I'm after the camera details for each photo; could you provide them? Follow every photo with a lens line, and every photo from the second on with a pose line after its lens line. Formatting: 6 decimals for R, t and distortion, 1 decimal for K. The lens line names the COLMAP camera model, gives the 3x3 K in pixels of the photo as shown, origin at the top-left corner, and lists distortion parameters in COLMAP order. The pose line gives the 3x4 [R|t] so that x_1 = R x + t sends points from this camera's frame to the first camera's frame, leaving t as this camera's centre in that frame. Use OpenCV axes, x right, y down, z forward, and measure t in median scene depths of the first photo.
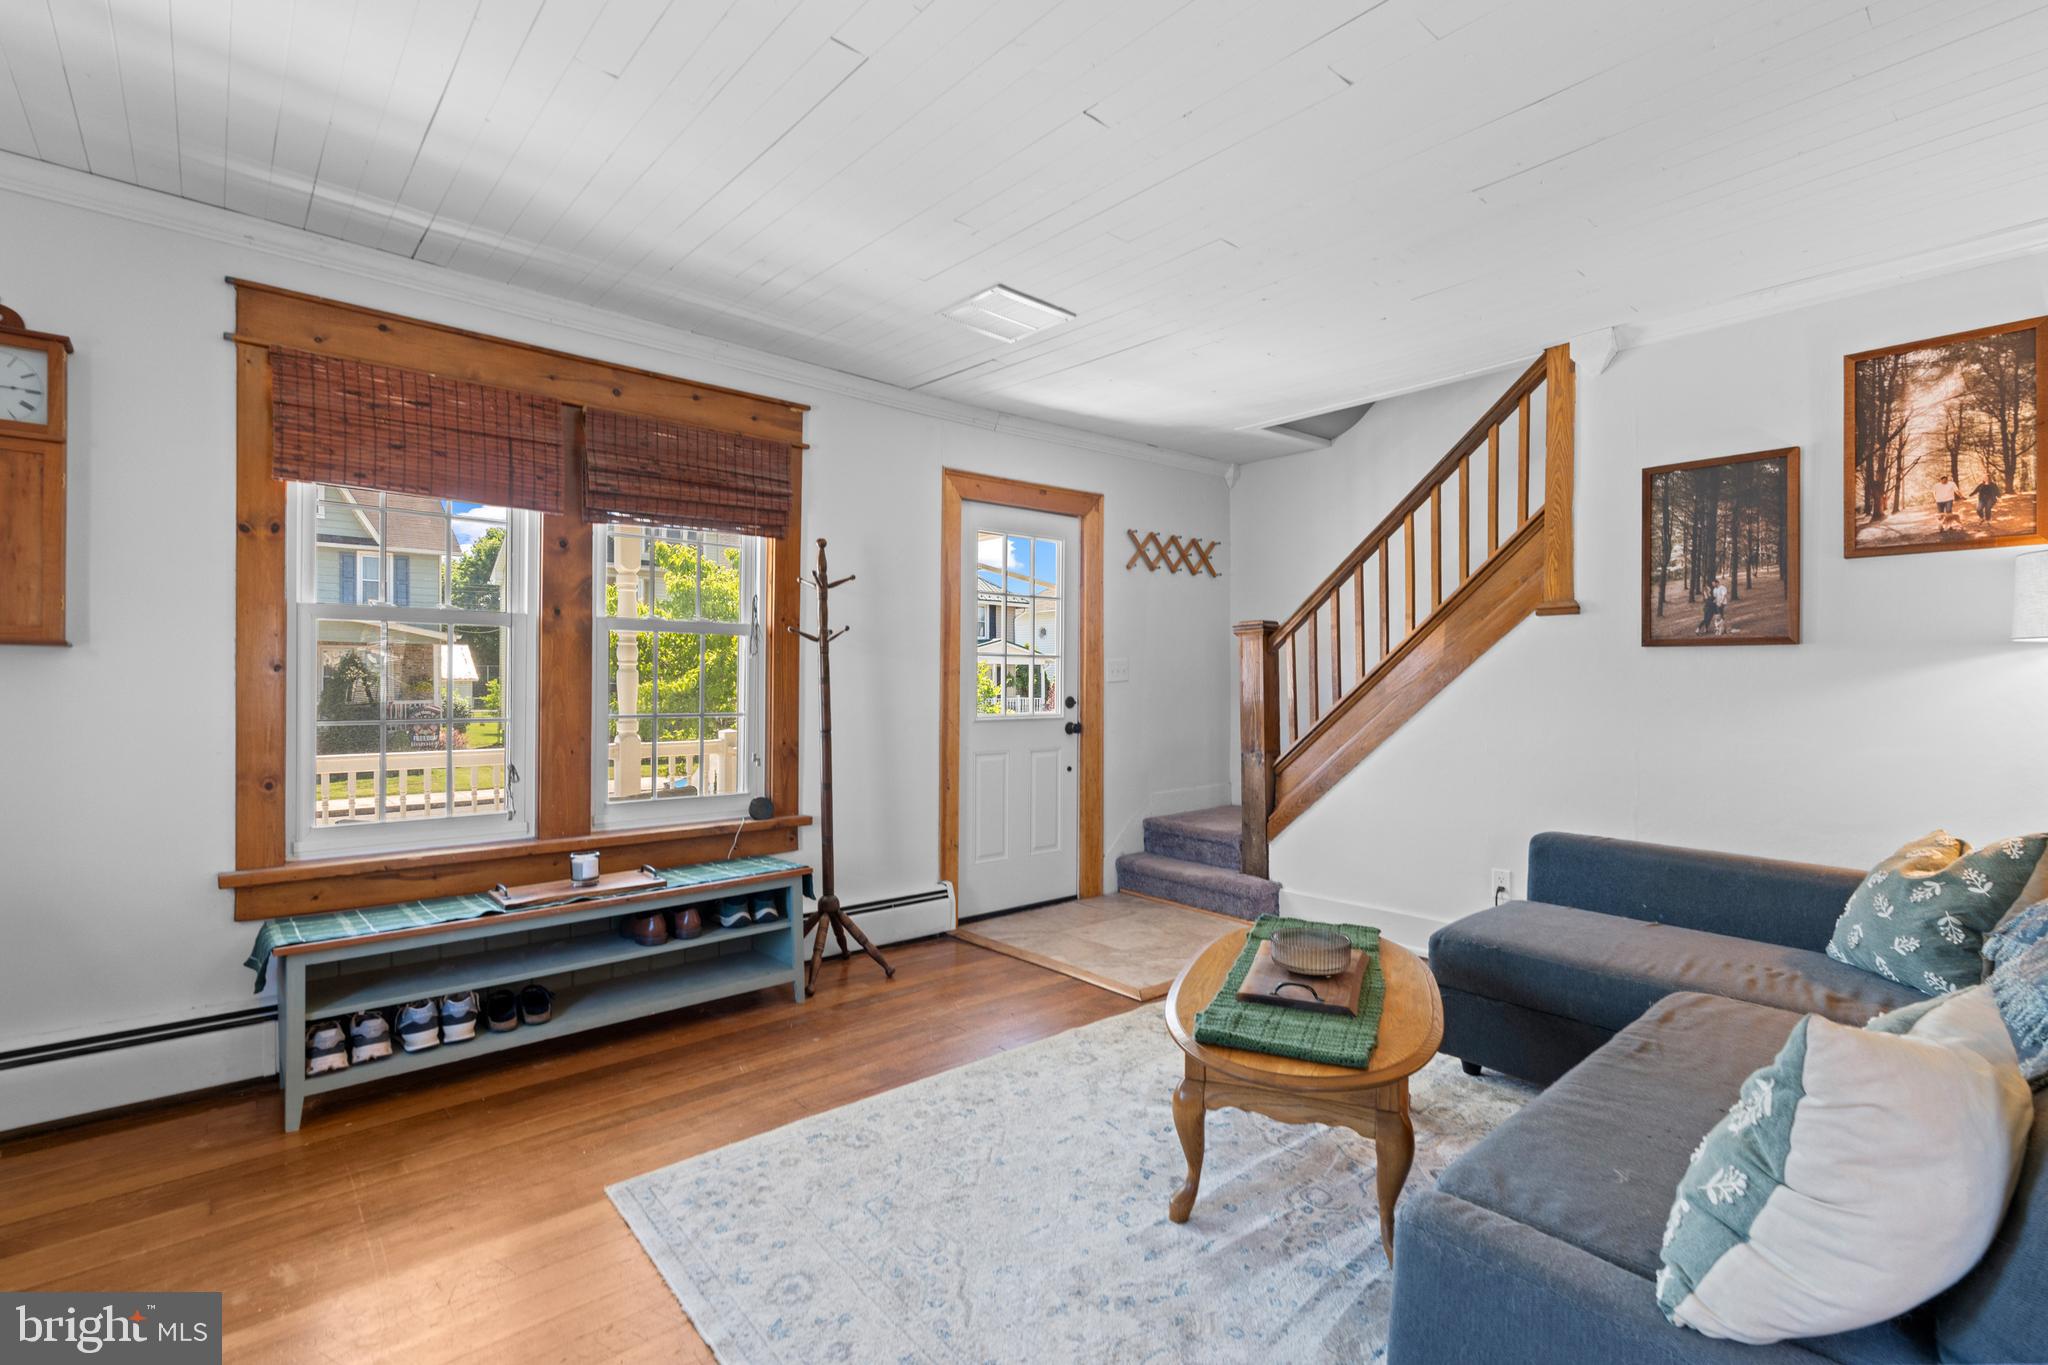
lens RADIAL K [[931.7, 0, 1008.0], [0, 931.7, 680.3], [0, 0, 1]] dist [-0.009084, 0.001727]
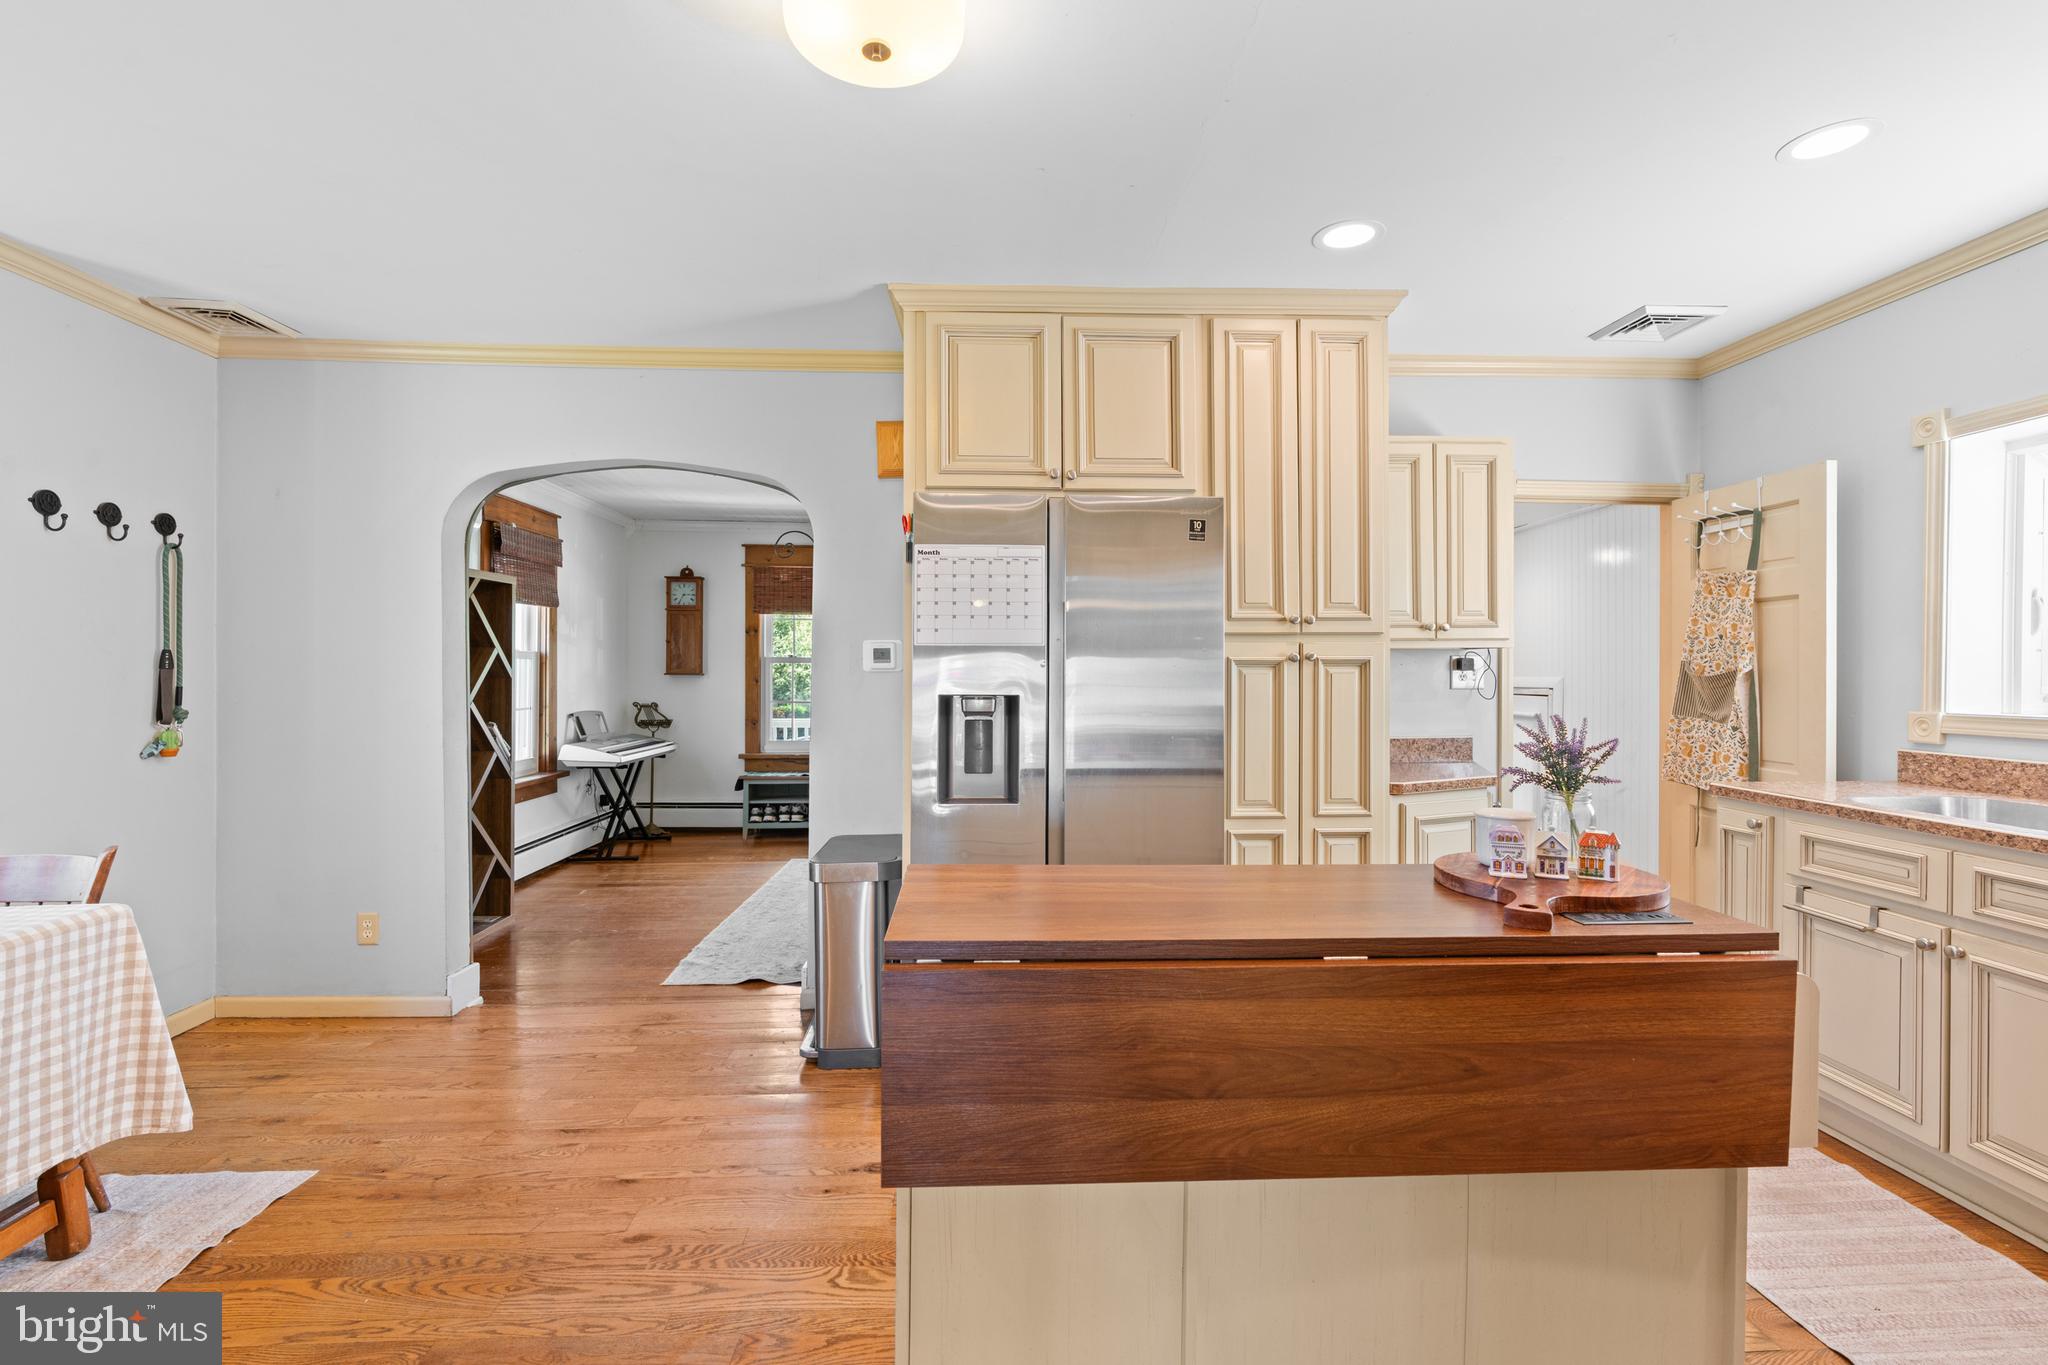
lens RADIAL K [[931.7, 0, 1022.6], [0, 931.7, 669.9], [0, 0, 1]] dist [-0.009084, 0.001727]
pose [[0.782693, -0.002600, -0.622402, 1.425370], [0.000562, 0.999994, -0.003470, -0.034123], [0.622407, 0.002366, 0.782690, -0.622549]]
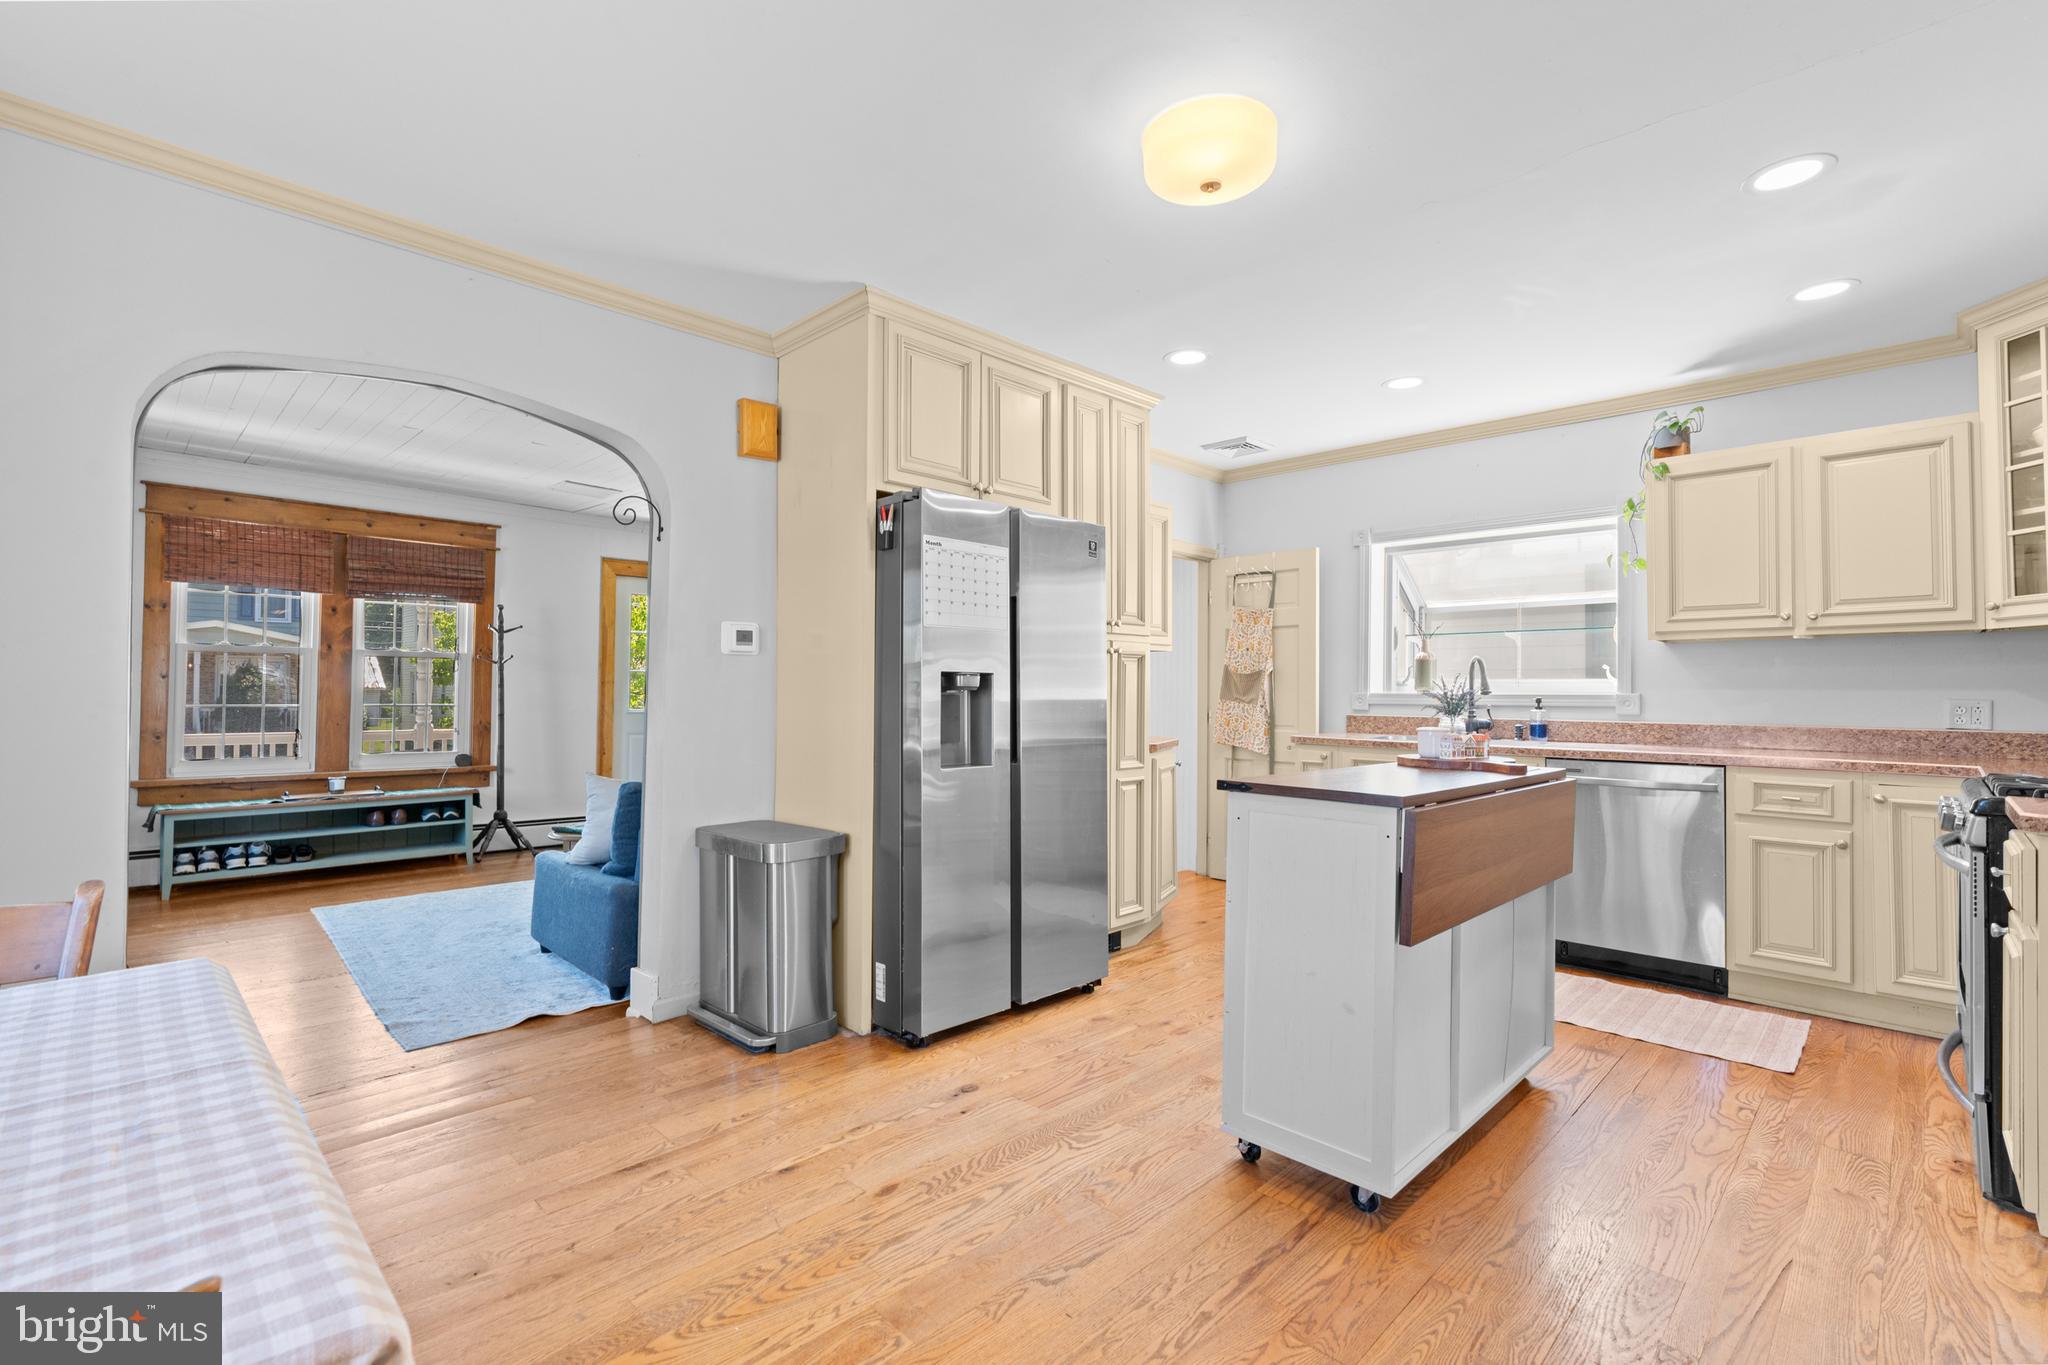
lens RADIAL K [[931.7, 0, 1029.7], [0, 931.7, 674.0], [0, 0, 1]] dist [-0.009084, 0.001727]
pose [[0.997201, 0.006322, 0.074493, 0.808081], [-0.004804, 0.999777, -0.020547, 0.010634], [-0.074606, 0.020132, 0.997010, -0.986361]]
